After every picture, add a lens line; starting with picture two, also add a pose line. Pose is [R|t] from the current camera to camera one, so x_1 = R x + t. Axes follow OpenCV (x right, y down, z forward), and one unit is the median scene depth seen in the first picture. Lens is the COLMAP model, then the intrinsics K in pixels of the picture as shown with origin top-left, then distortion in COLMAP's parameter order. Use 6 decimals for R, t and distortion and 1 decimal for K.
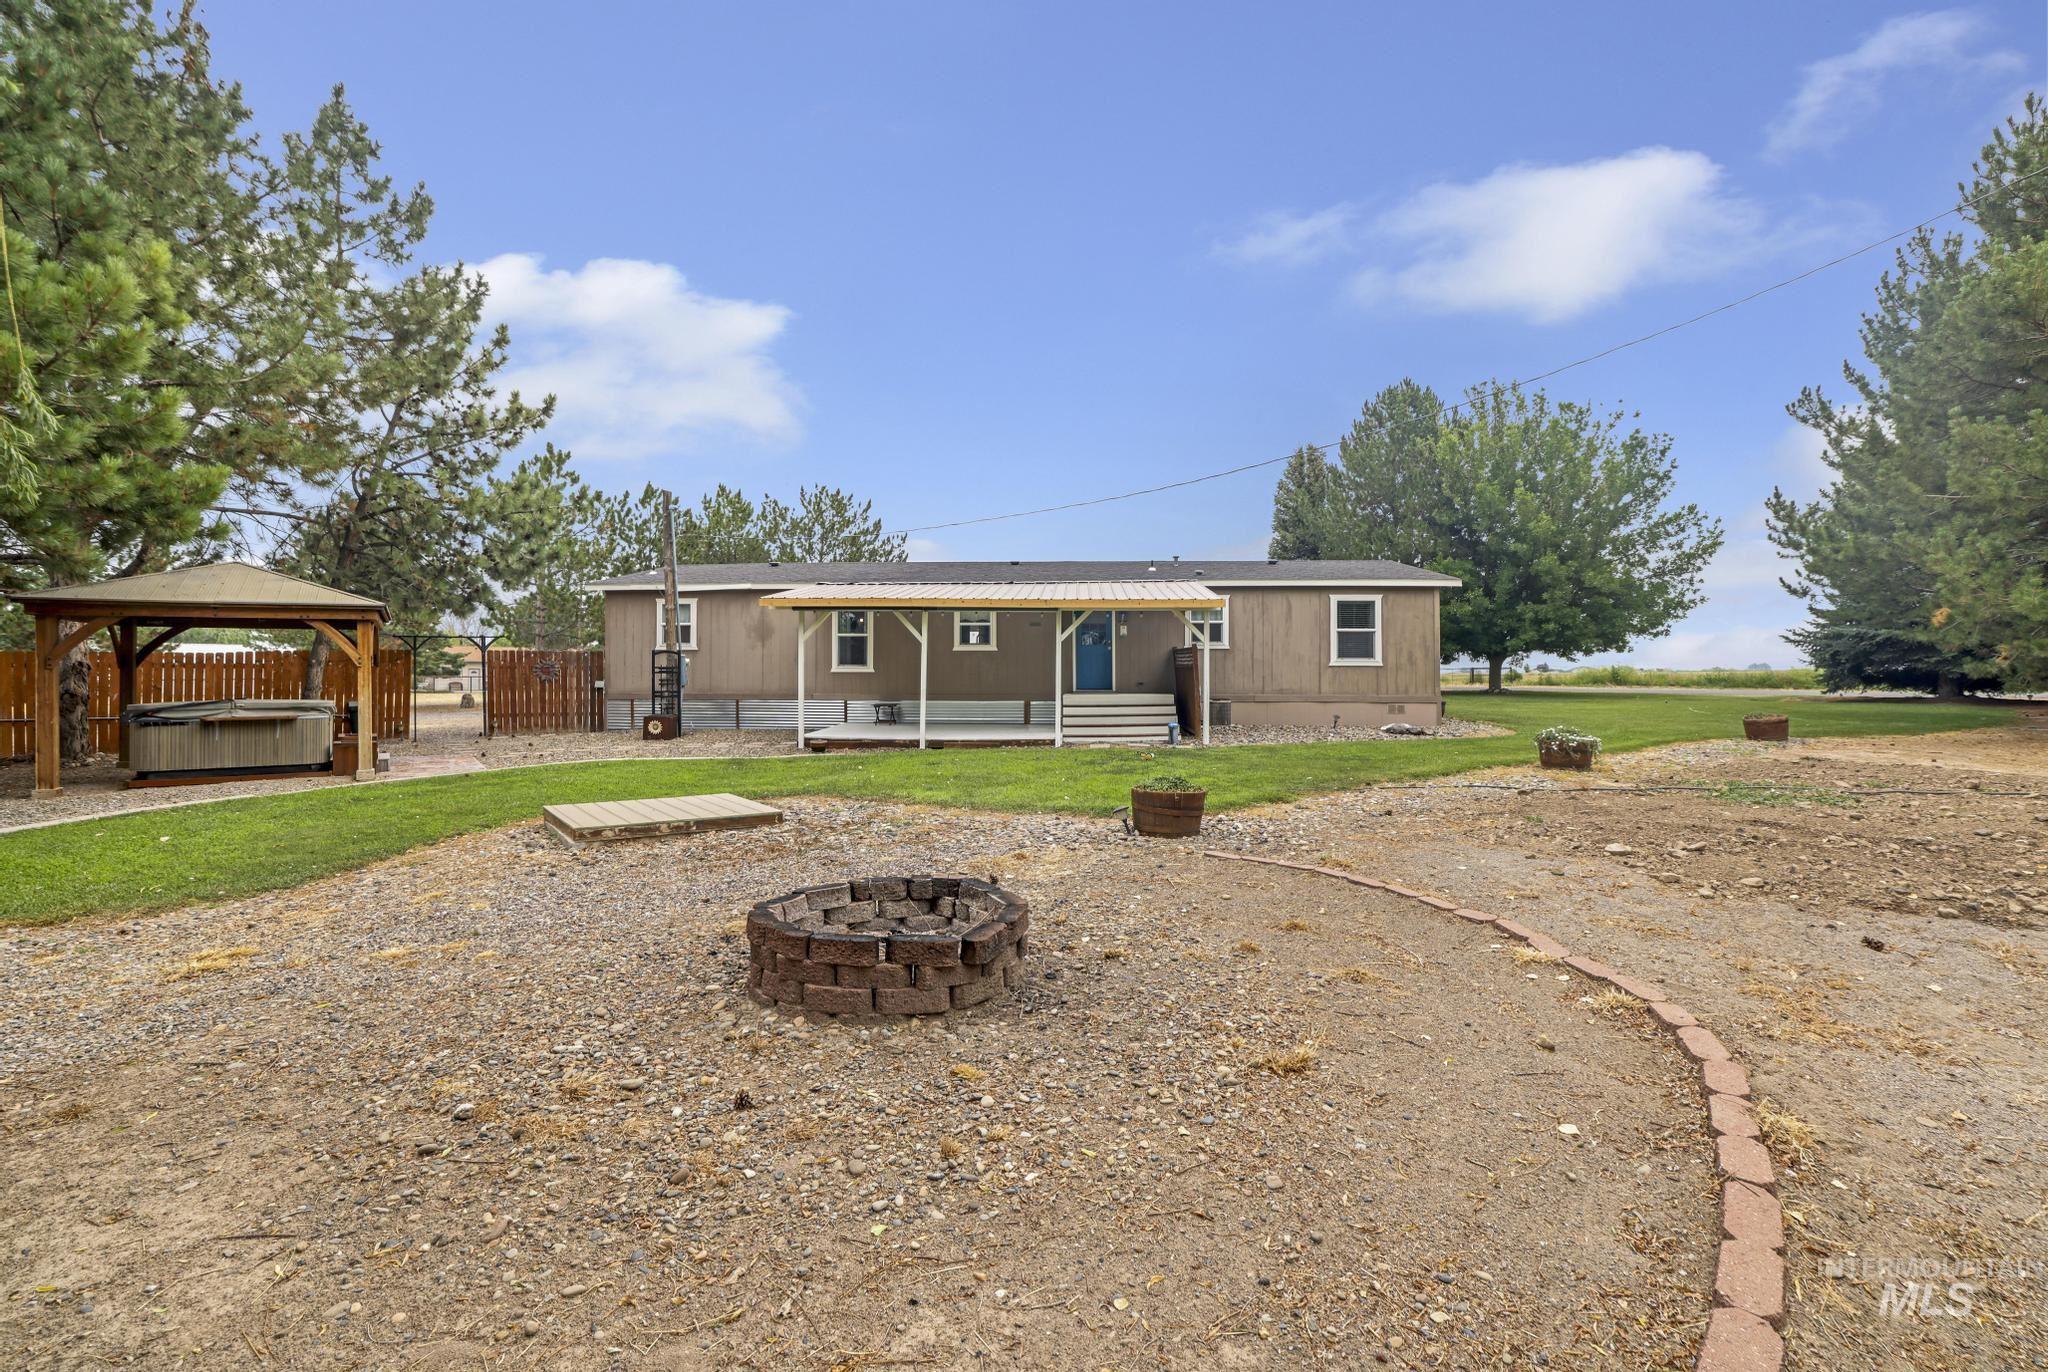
lens RADIAL K [[921.2, 0, 1013.7], [0, 921.2, 681.5], [0, 0, 1]] dist [-0.016543, 0.000643]
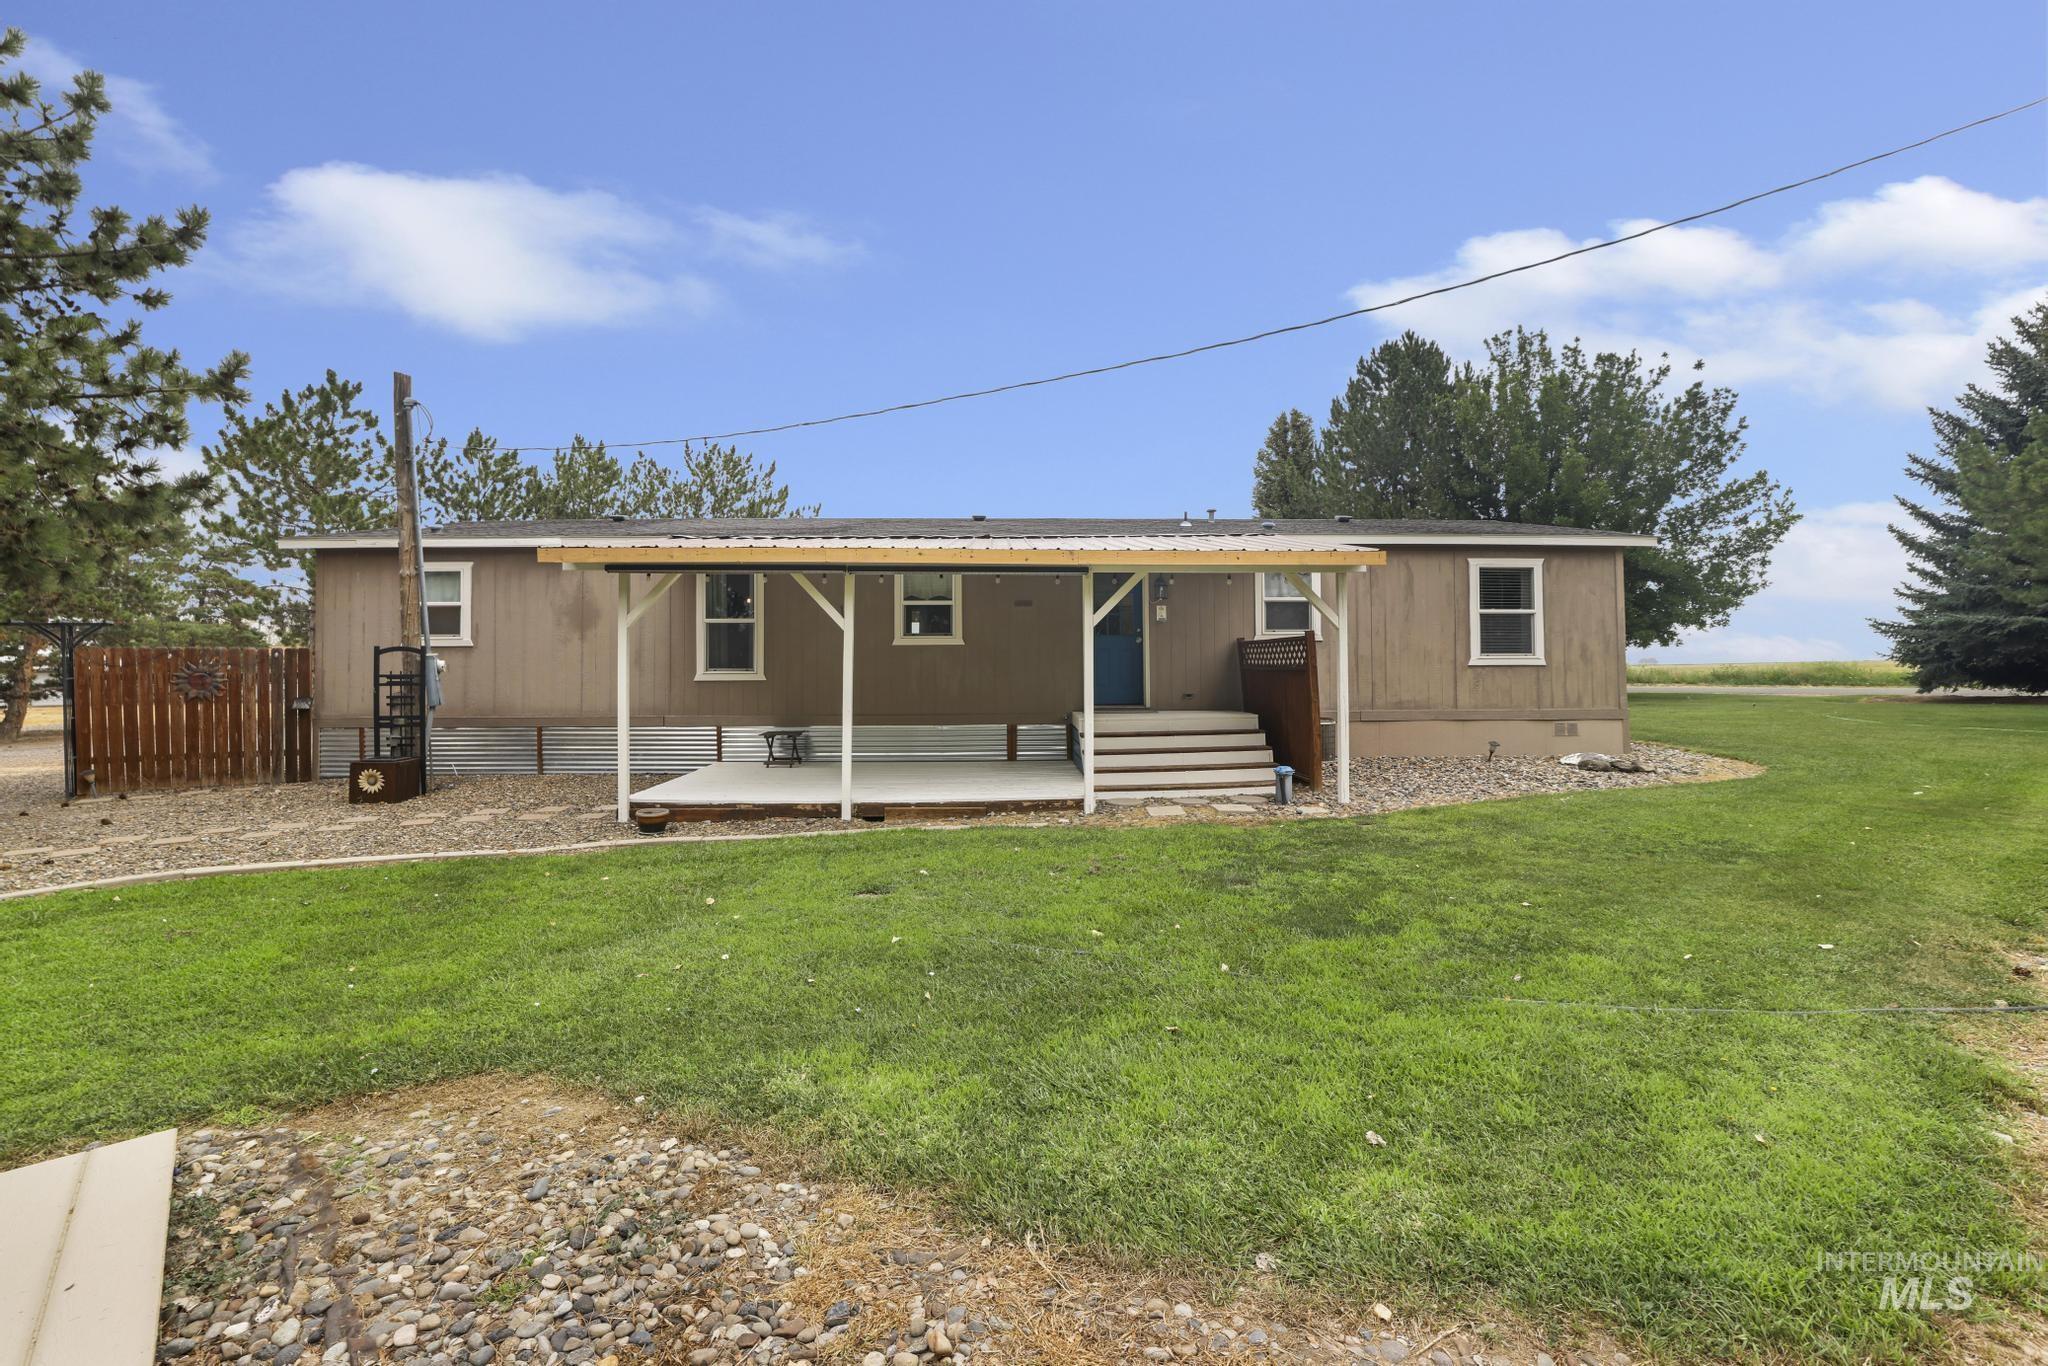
lens RADIAL K [[921.2, 0, 1036.8], [0, 921.2, 672.3], [0, 0, 1]] dist [-0.016543, 0.000643]
pose [[0.993687, -0.007199, 0.111958, -0.036492], [0.008122, 0.999937, -0.007790, -0.008538], [-0.111895, 0.008650, 0.993682, 0.339171]]
